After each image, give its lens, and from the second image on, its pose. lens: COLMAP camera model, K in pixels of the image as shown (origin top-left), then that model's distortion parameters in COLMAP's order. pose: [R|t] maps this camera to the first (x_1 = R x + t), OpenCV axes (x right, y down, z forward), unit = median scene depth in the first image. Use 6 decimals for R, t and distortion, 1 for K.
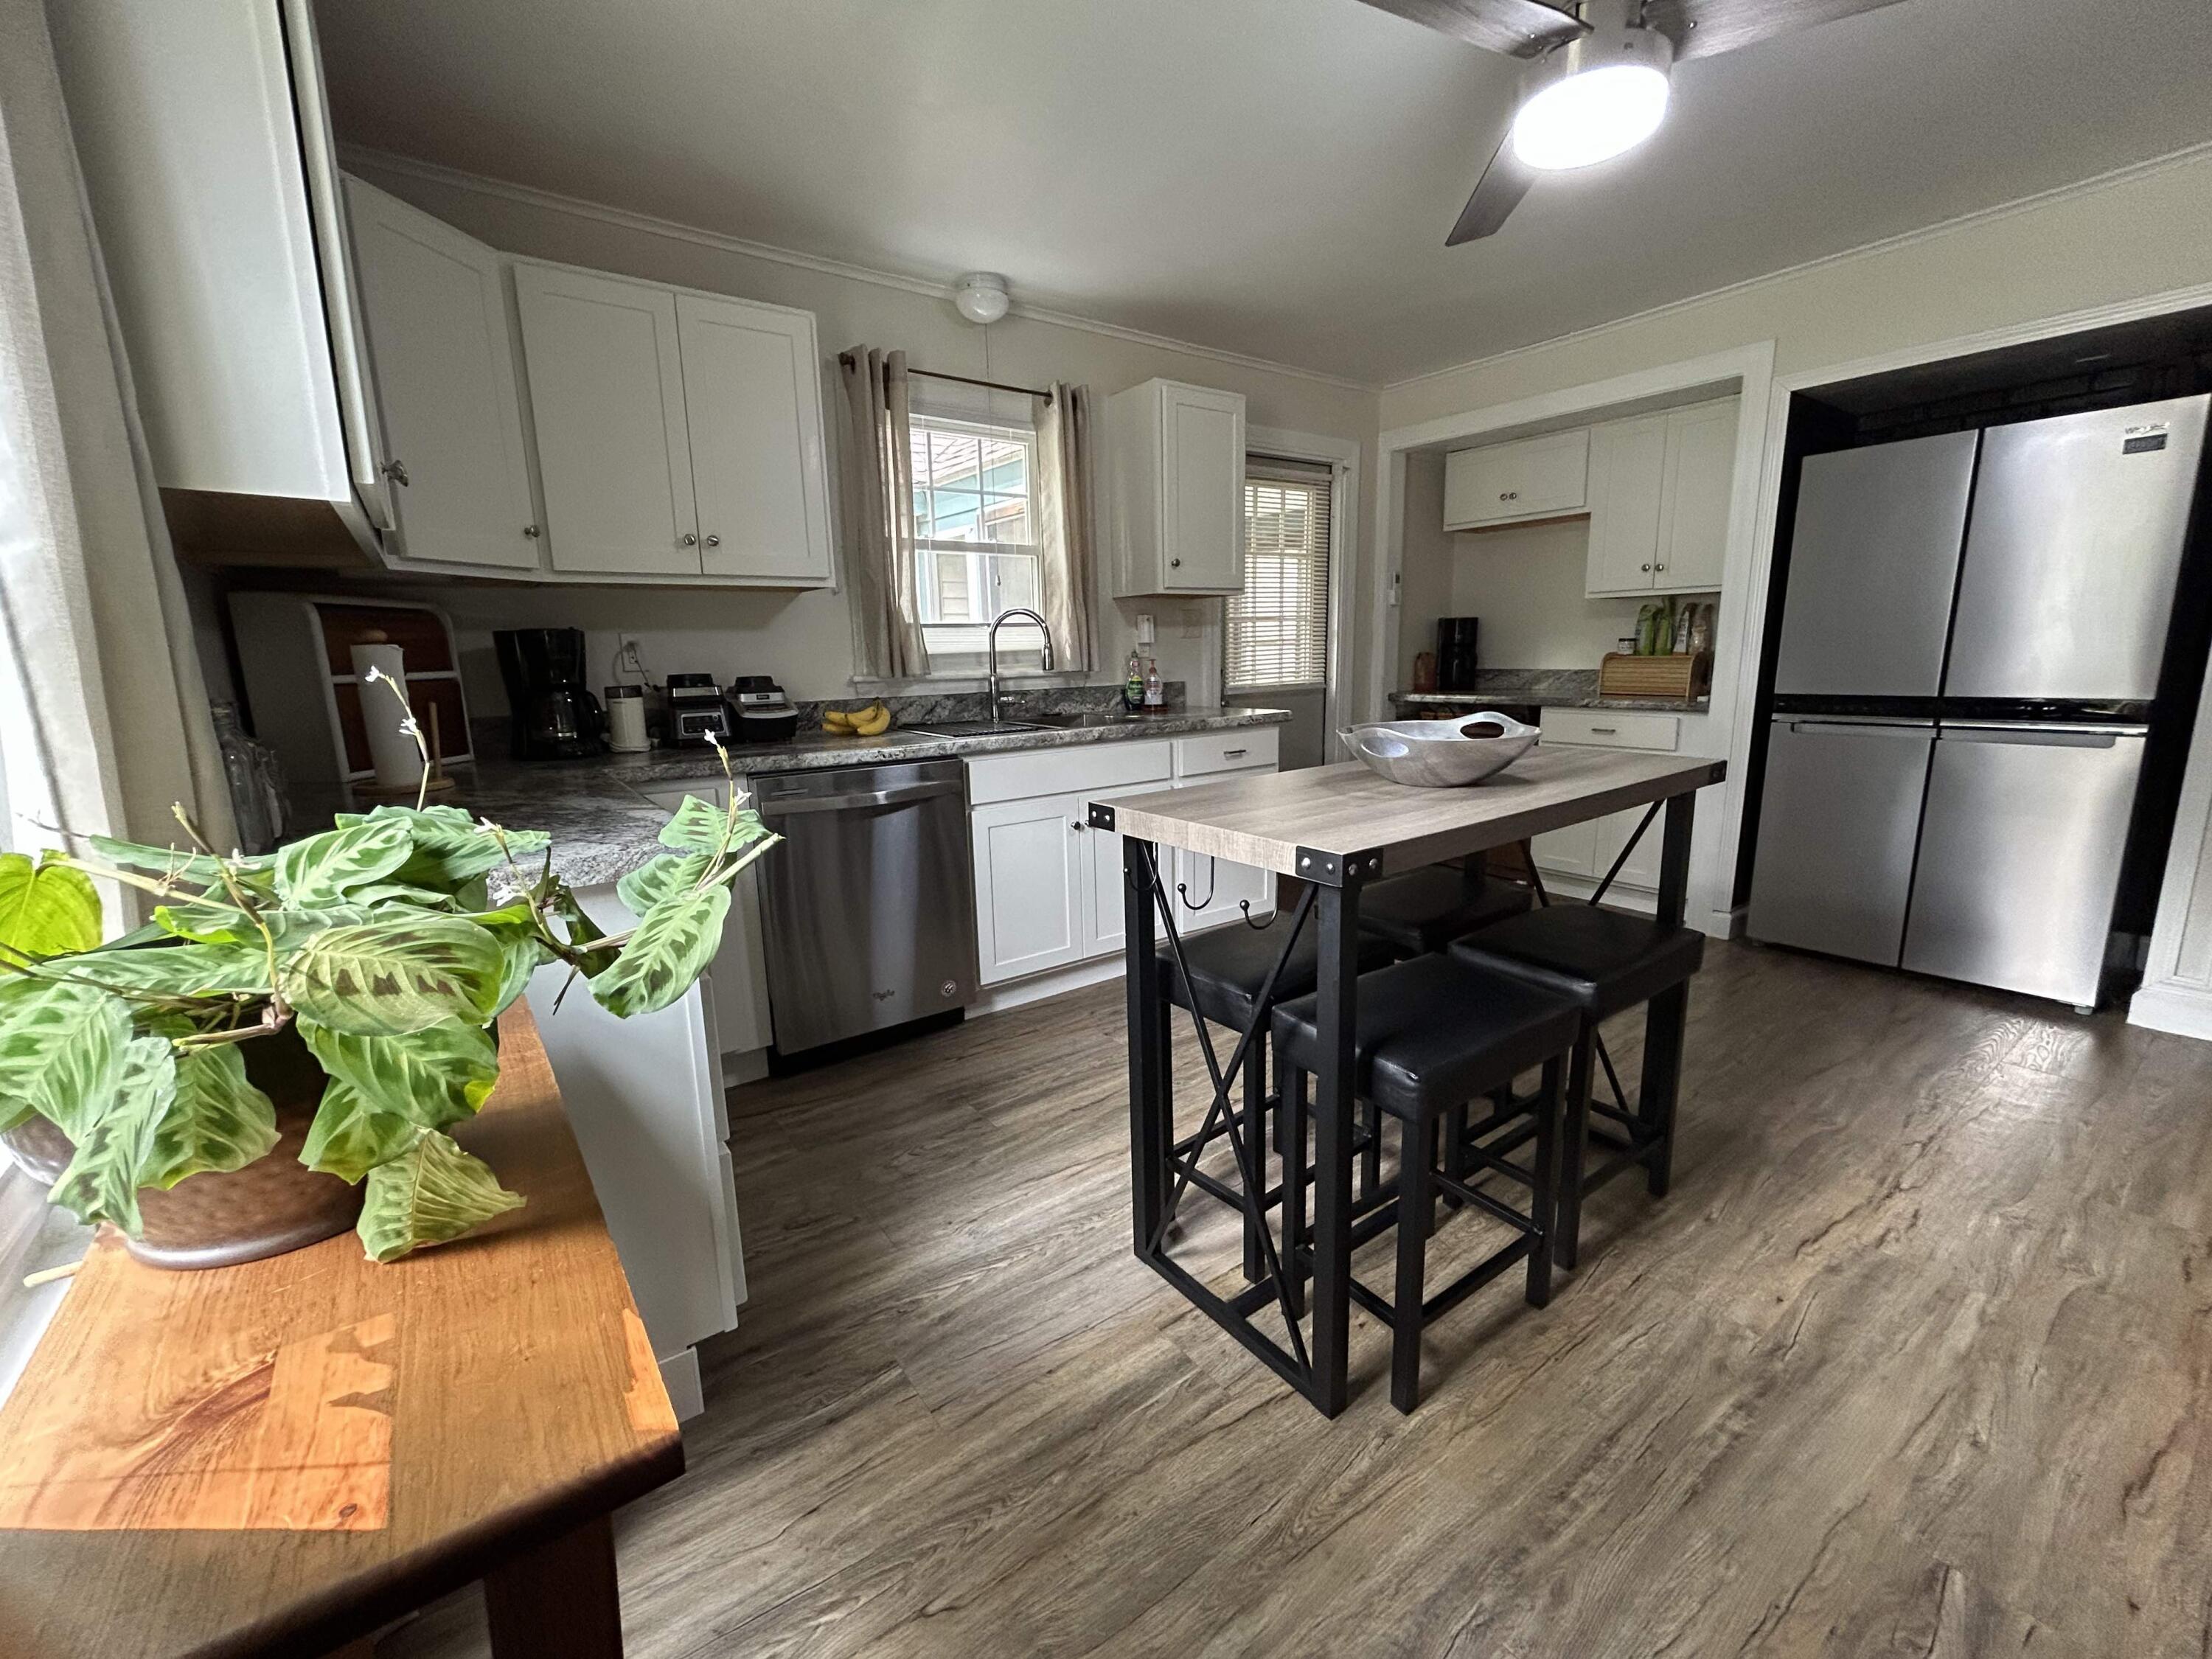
lens RADIAL K [[901.3, 0, 1106.0], [0, 901.3, 829.5], [0, 0, 1]] dist [0.000879, -0.000009]
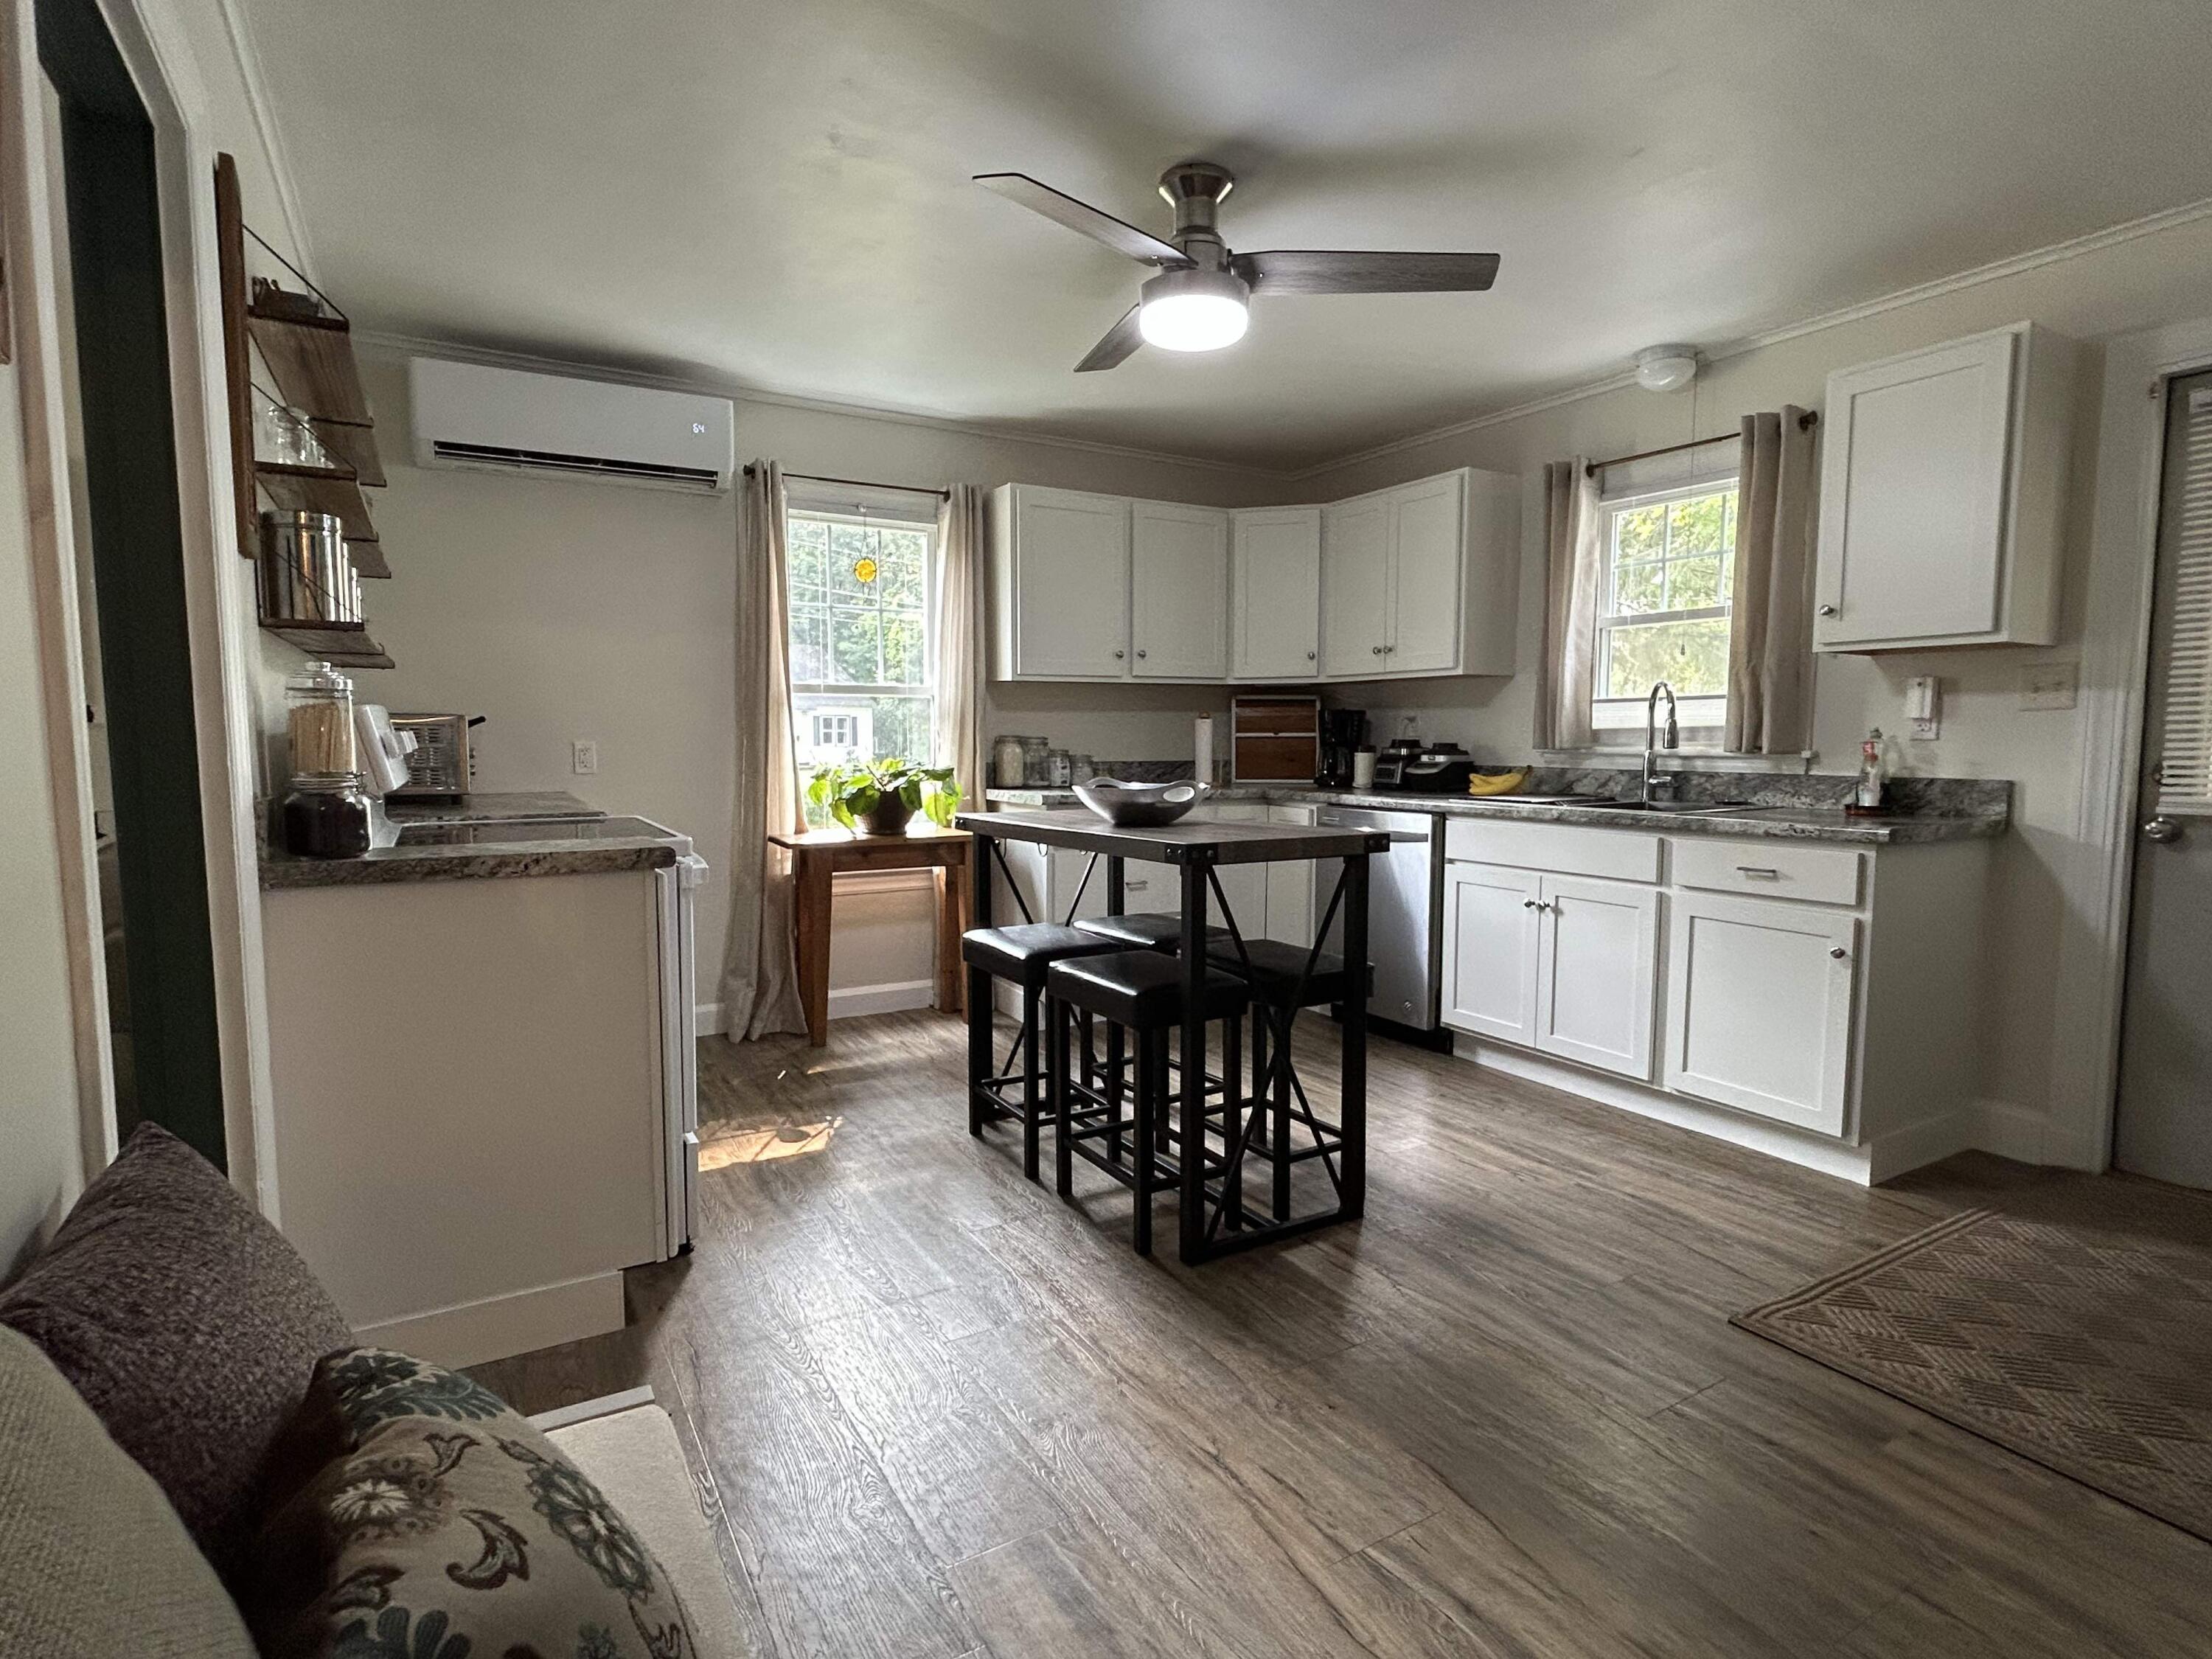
lens RADIAL K [[1125.1, 0, 1106.0], [0, 1125.1, 829.5], [0, 0, 1]] dist [-0.001604, -0.000370]
pose [[-0.103826, 0.105926, -0.988939, 1.123600], [-0.195154, 0.972814, 0.124688, -0.133909], [0.975261, 0.205942, -0.080331, 0.586365]]
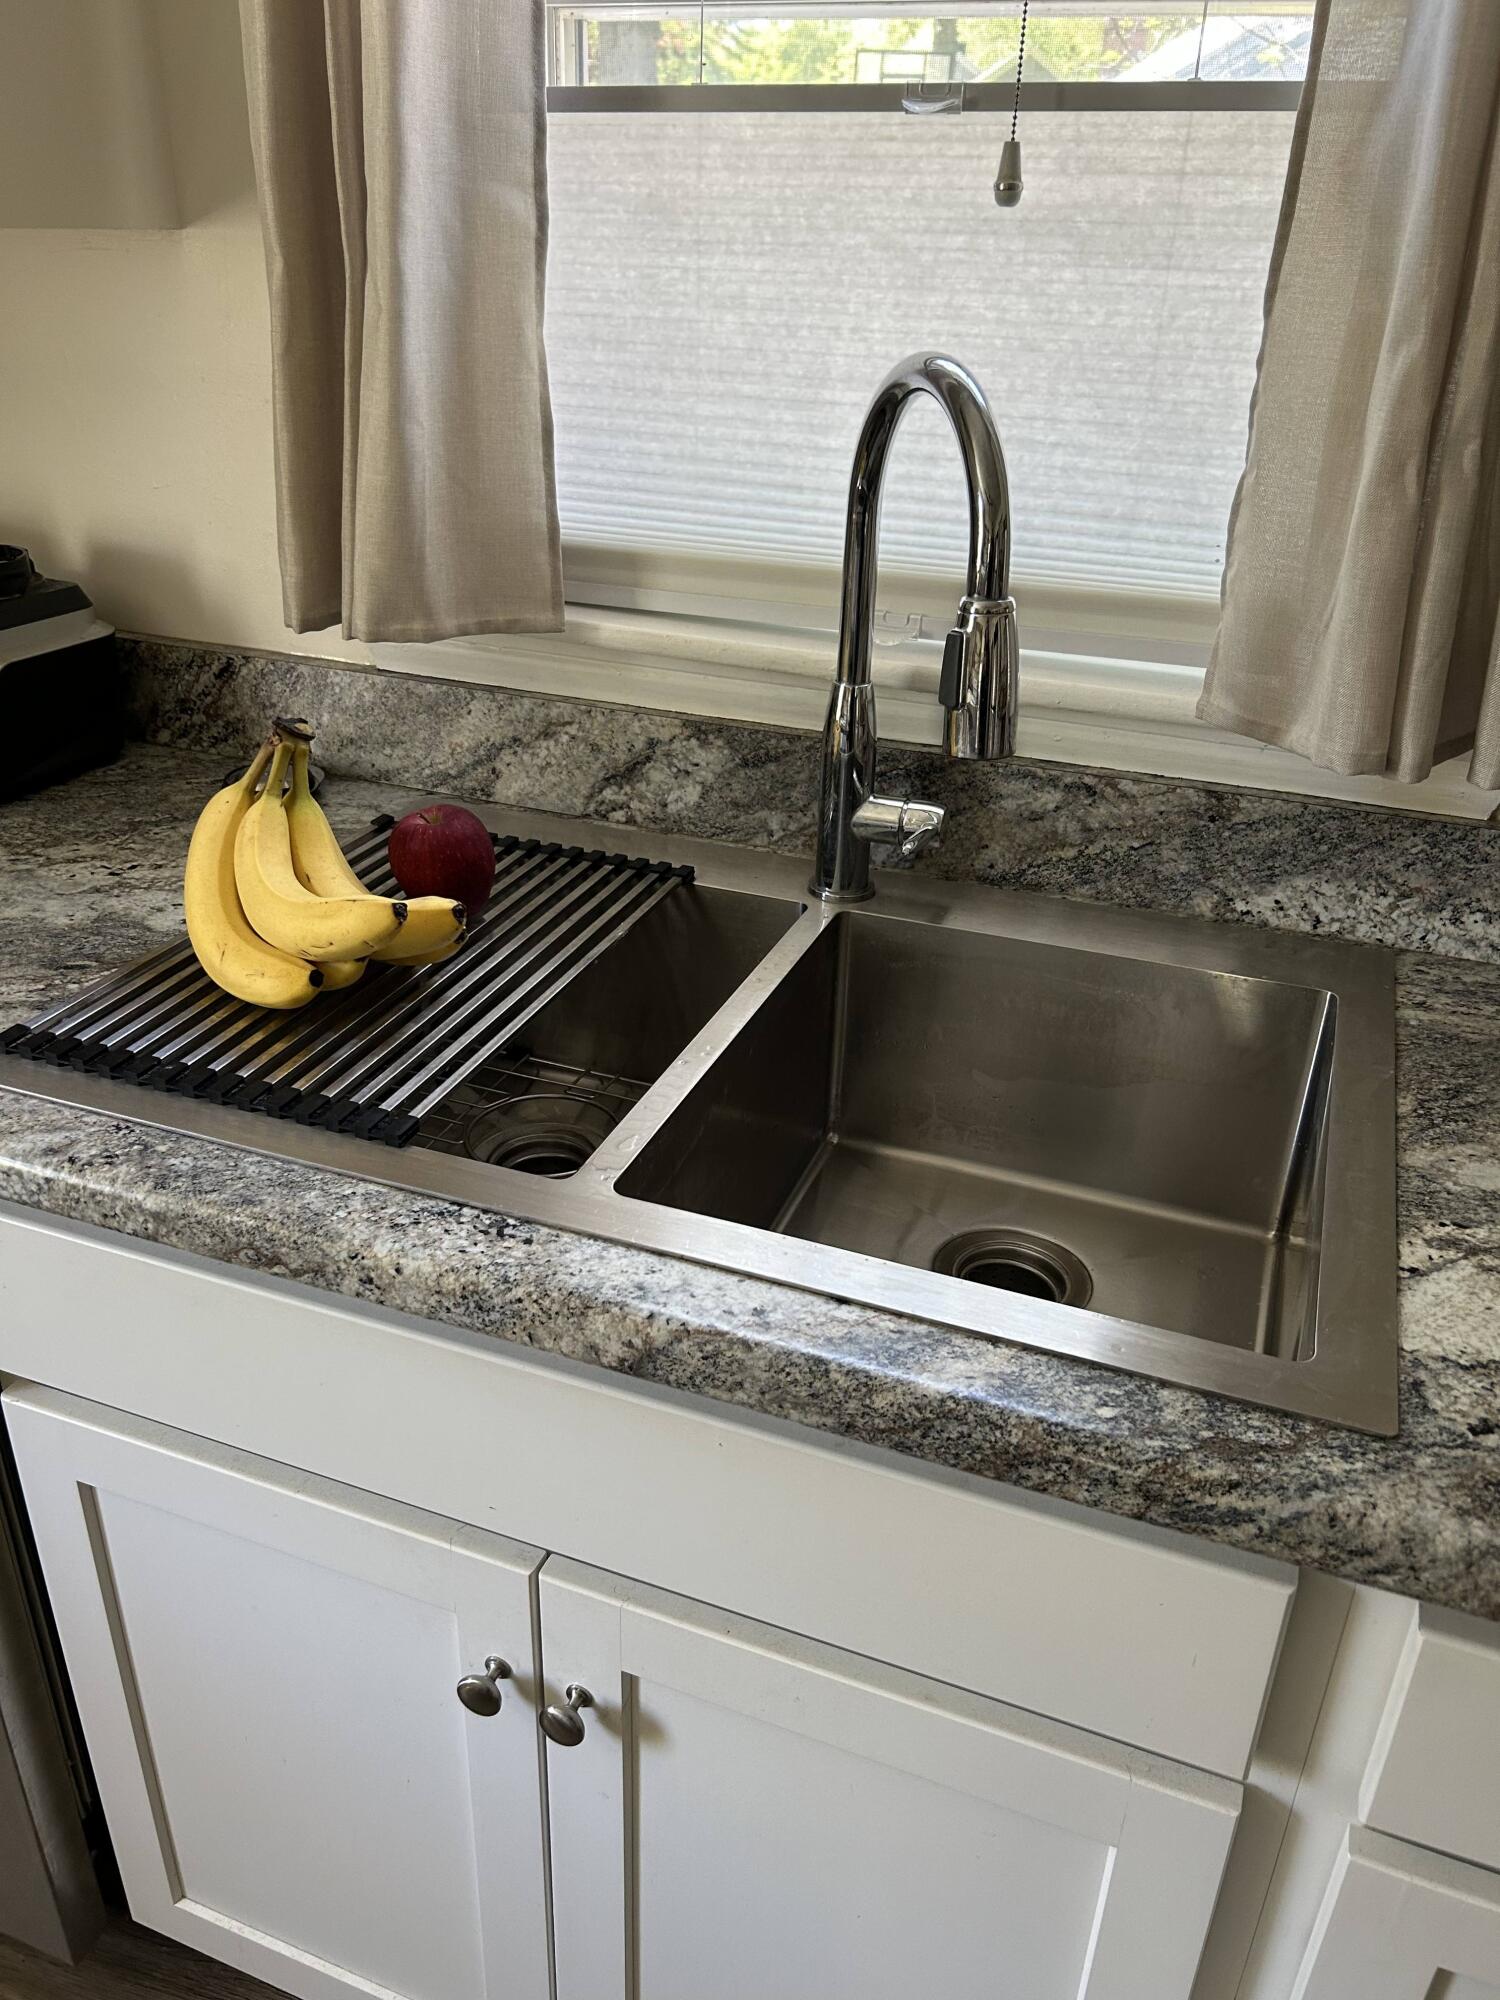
lens RADIAL K [[1538.7, 0, 748.8], [0, 1538.7, 1102.0], [0, 0, 1]] dist [-0.000112, 0.000068]
pose [[0.528379, 0.437930, -0.727346, 0.165518], [-0.207698, 0.897344, 0.389404, -0.225127], [0.823211, -0.054685, 0.565095, 0.807570]]
